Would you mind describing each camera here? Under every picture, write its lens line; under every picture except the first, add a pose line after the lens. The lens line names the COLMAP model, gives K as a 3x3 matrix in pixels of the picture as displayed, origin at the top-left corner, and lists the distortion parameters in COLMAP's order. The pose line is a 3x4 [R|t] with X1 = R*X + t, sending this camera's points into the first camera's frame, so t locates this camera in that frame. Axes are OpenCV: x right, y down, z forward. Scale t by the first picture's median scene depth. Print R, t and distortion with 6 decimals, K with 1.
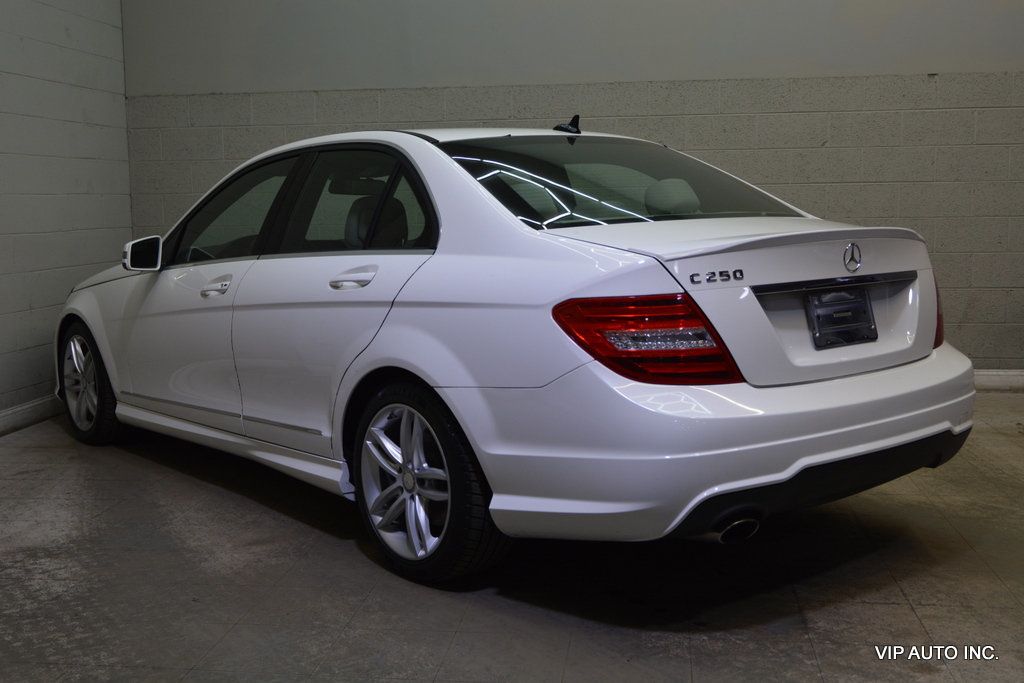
lens RADIAL K [[1125.1, 0, 512.0], [0, 1125.1, 341.5], [0, 0, 1]] dist [-0.008790, 0.011430]
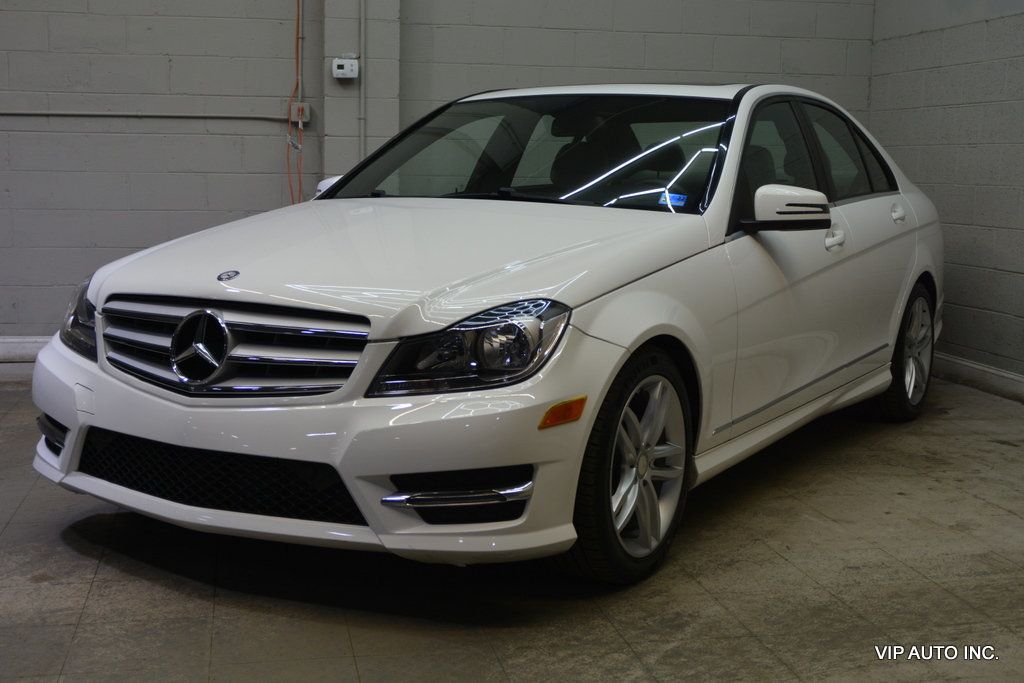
lens RADIAL K [[1338.5, 0, 512.0], [0, 1338.5, 341.5], [0, 0, 1]] dist [-0.004039, 0.003724]
pose [[0.315266, 0.144045, -0.938007, 1.265010], [-0.139077, 0.984755, 0.104480, -0.094181], [0.938757, 0.097516, 0.330493, 0.748011]]
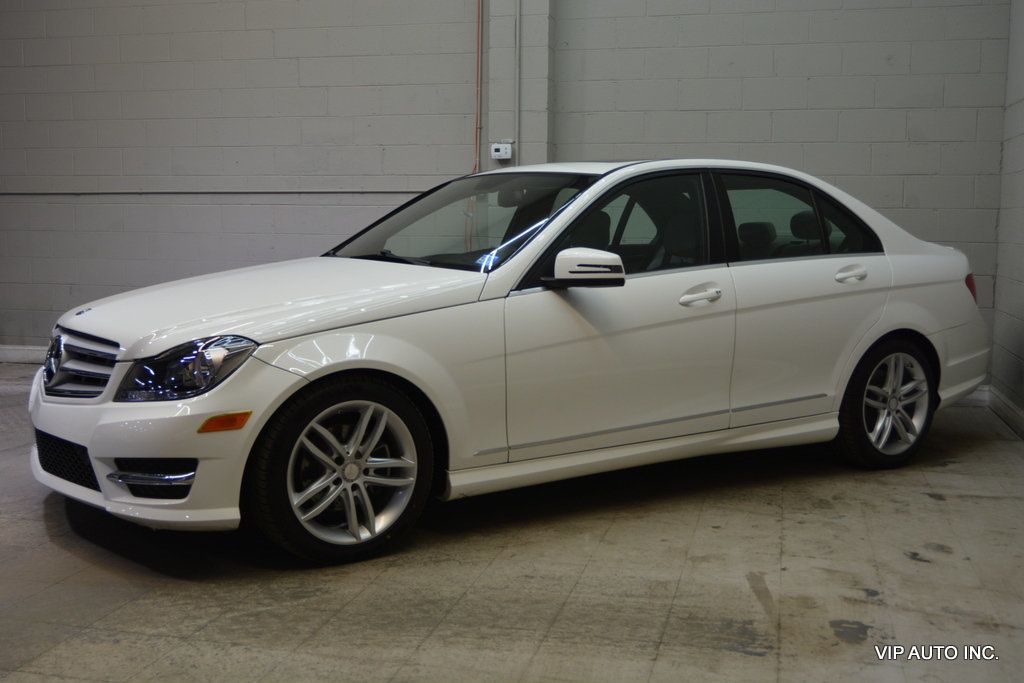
lens RADIAL K [[1156.4, 0, 512.0], [0, 1156.4, 341.5], [0, 0, 1]] dist [-0.004064, 0.002665]
pose [[-0.113398, 0.120373, -0.986231, 1.407485], [-0.131952, 0.982016, 0.135030, -0.196253], [0.984748, 0.145448, -0.095475, 1.399119]]
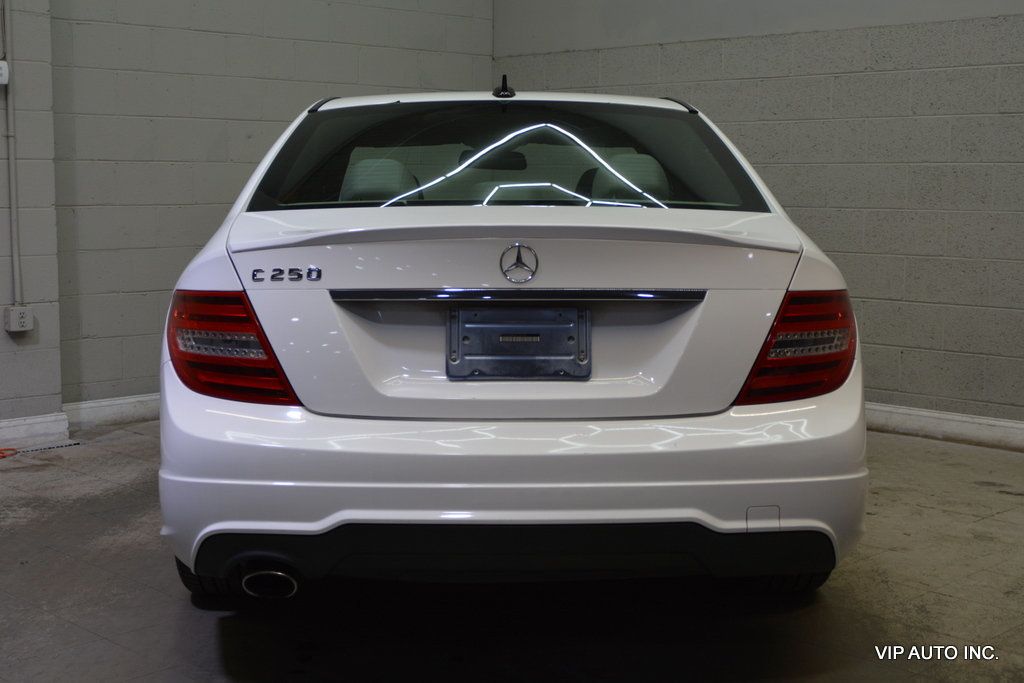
lens RADIAL K [[1411.1, 0, 512.0], [0, 1411.1, 341.5], [0, 0, 1]] dist [0.001815, 0.007990]
pose [[0.786057, 0.089757, -0.611602, 0.767303], [-0.093137, 0.995304, 0.026365, -0.041686], [0.611097, 0.036239, 0.790726, 0.228819]]
